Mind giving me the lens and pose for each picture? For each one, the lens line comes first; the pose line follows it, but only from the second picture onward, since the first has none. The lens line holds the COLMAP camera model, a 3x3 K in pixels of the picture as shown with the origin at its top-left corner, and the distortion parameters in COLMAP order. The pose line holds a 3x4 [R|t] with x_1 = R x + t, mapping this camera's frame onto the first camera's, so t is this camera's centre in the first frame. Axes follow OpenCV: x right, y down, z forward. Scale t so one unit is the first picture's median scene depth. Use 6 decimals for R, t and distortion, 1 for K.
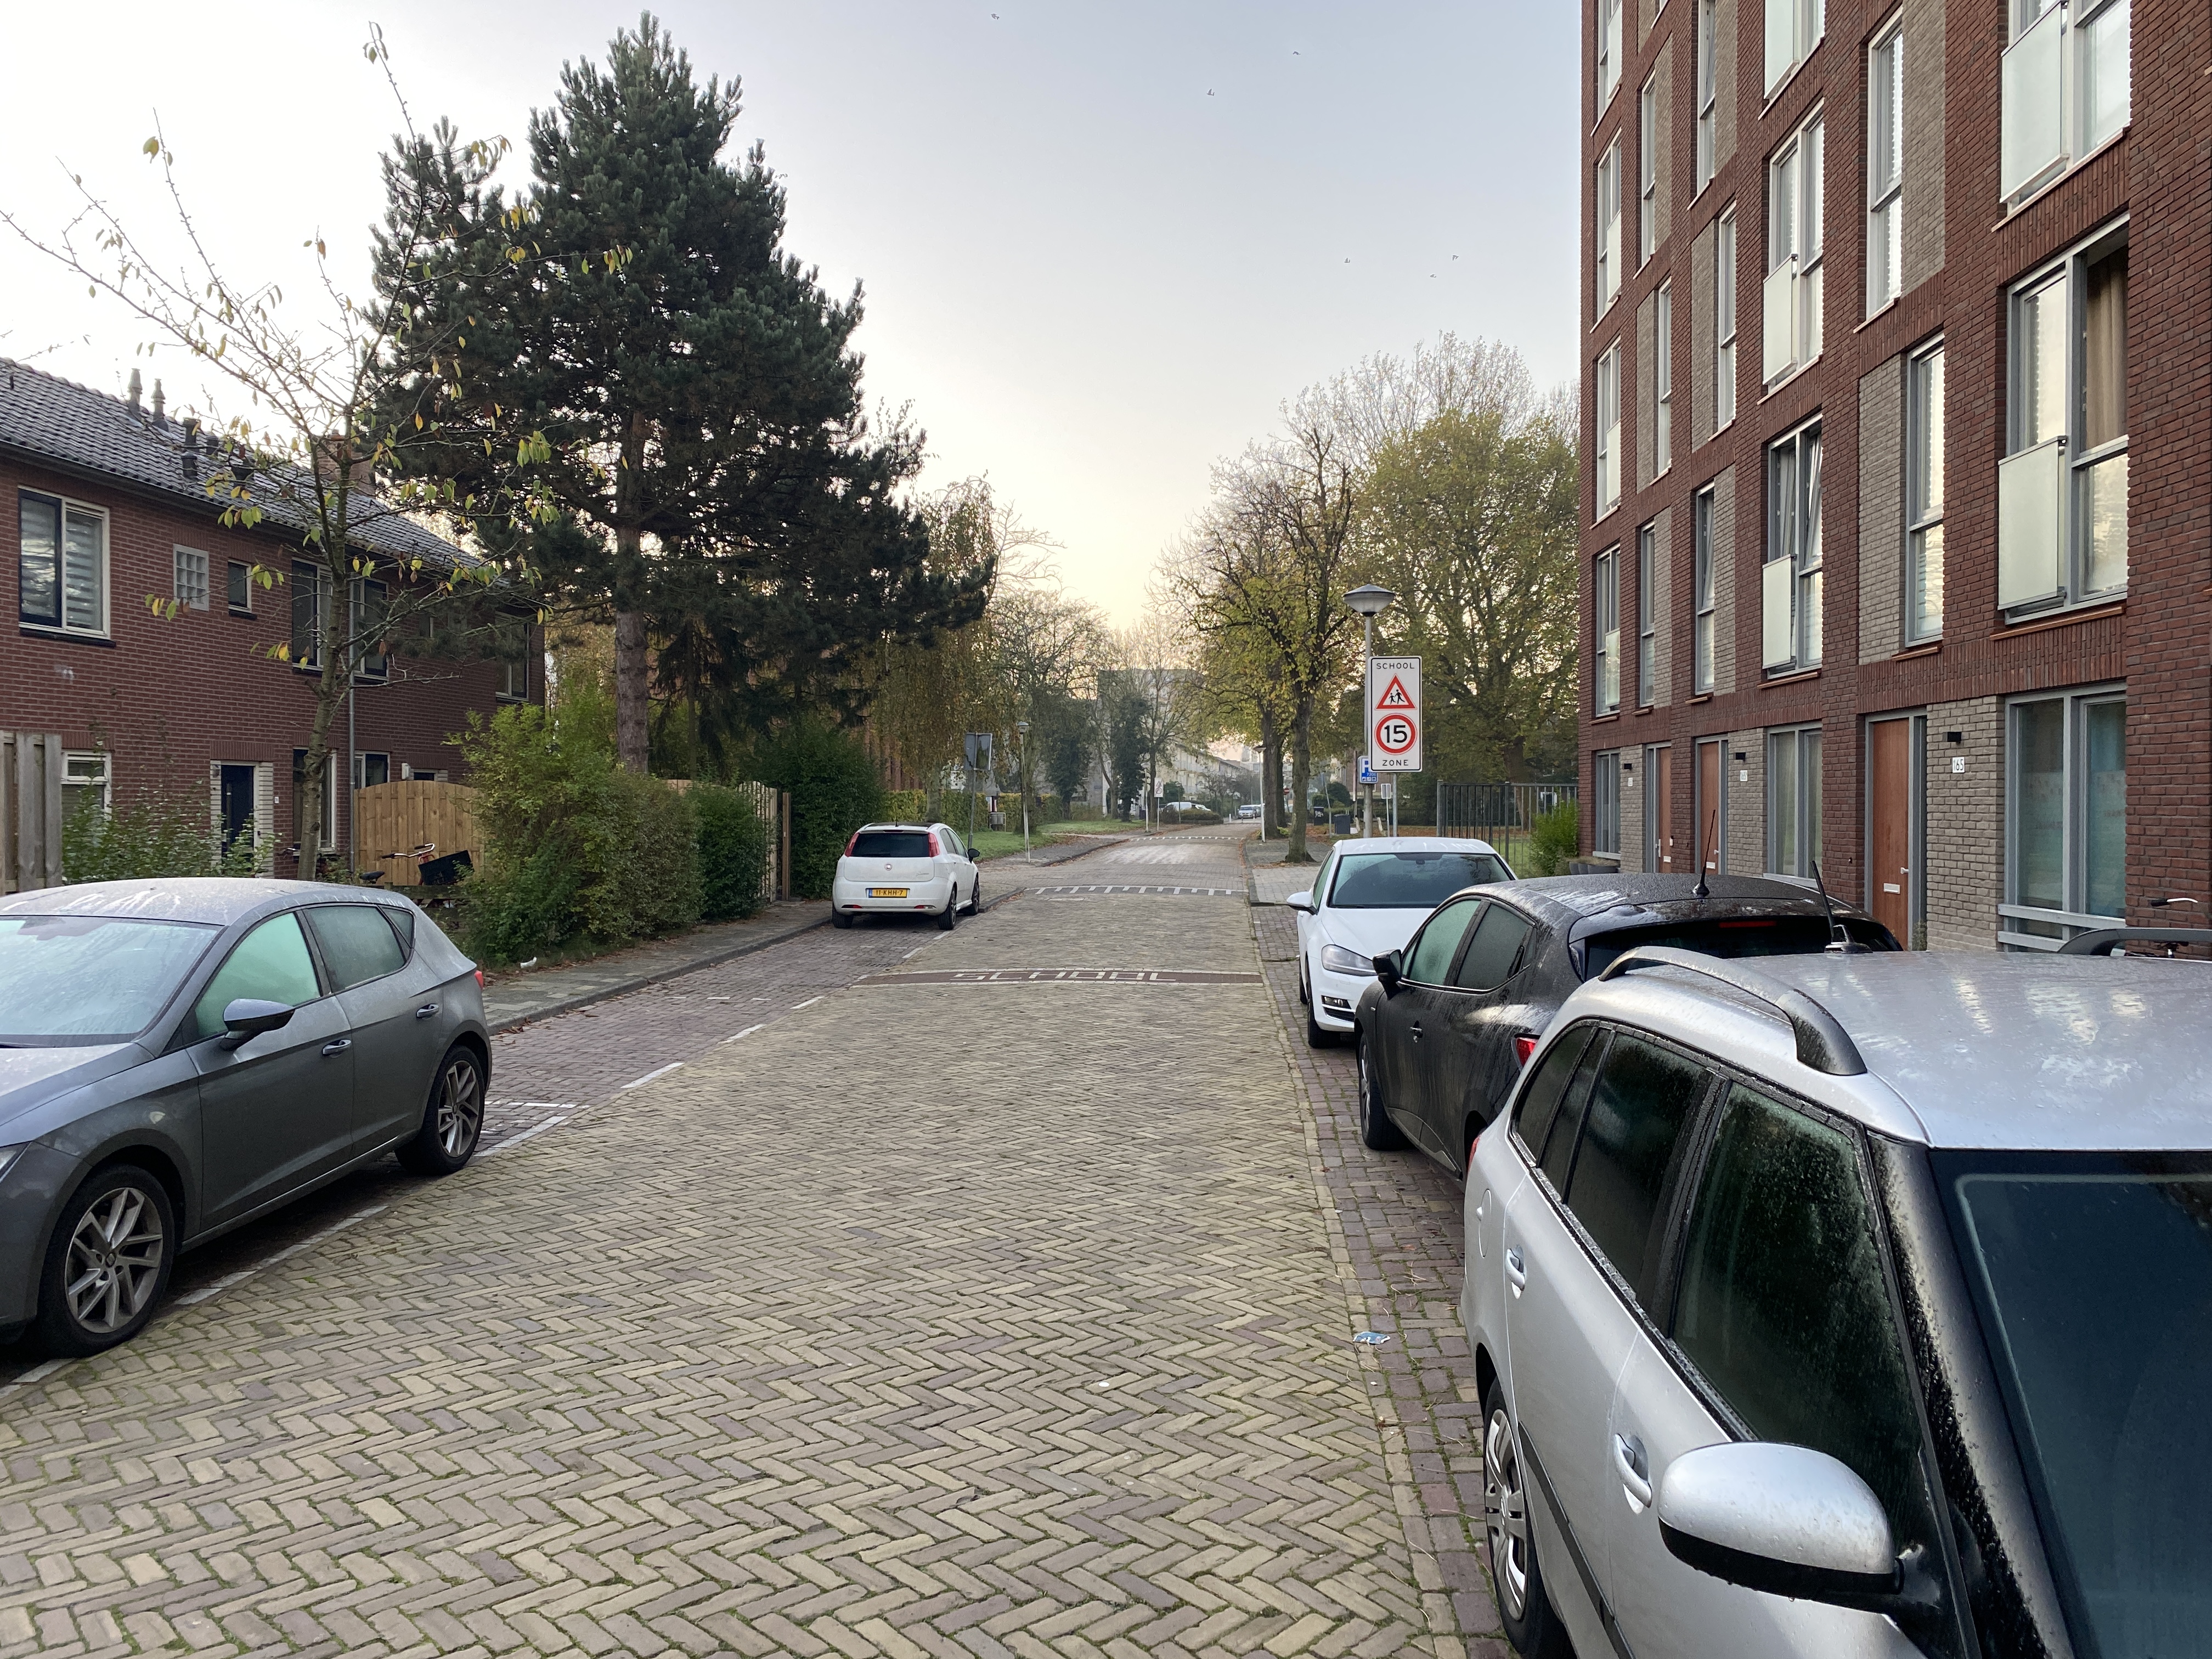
lens RADIAL K [[1681.9, 0, 1108.5], [0, 1681.9, 828.0], [0, 0, 1]] dist [0.004523, -0.002480]
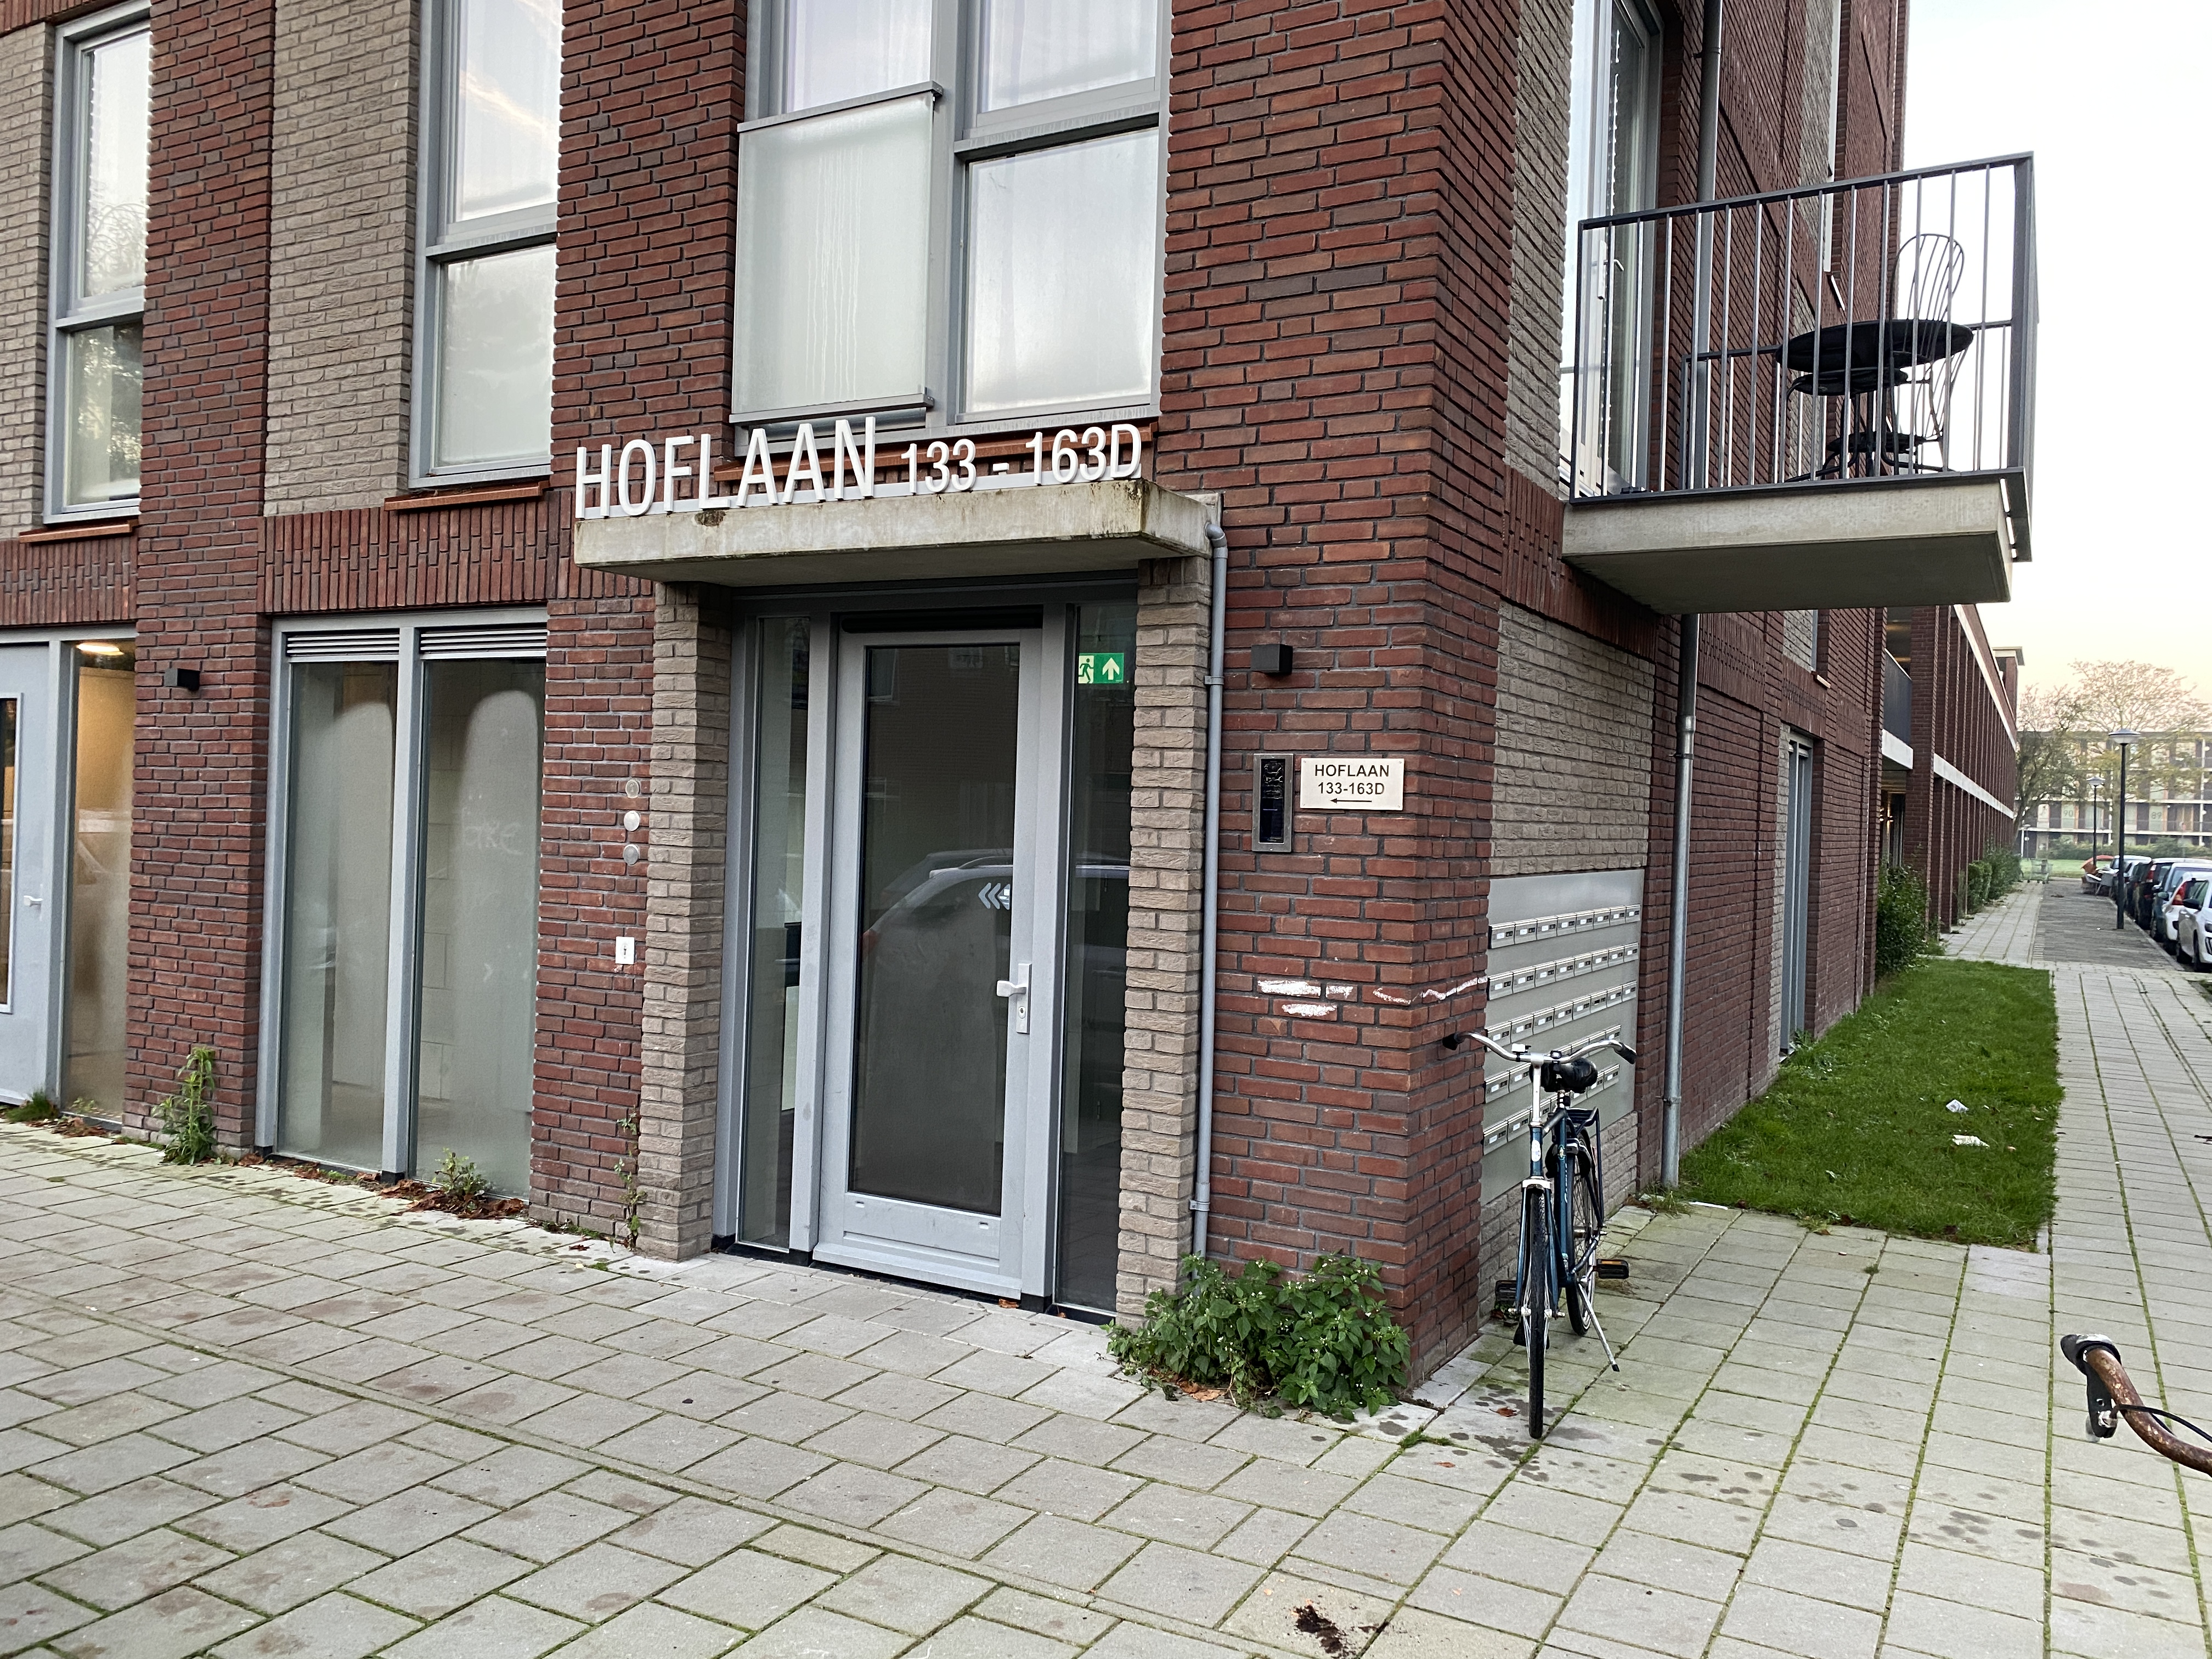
lens RADIAL K [[2026.8, 0, 886.4], [0, 2026.8, 824.8], [0, 0, 1]] dist [0.208386, -0.452245]
pose [[0.538945, 0.009273, 0.842290, 0.026966], [-0.015341, 0.999882, -0.001192, -0.006323], [-0.842201, -0.012279, 0.539024, 0.543380]]
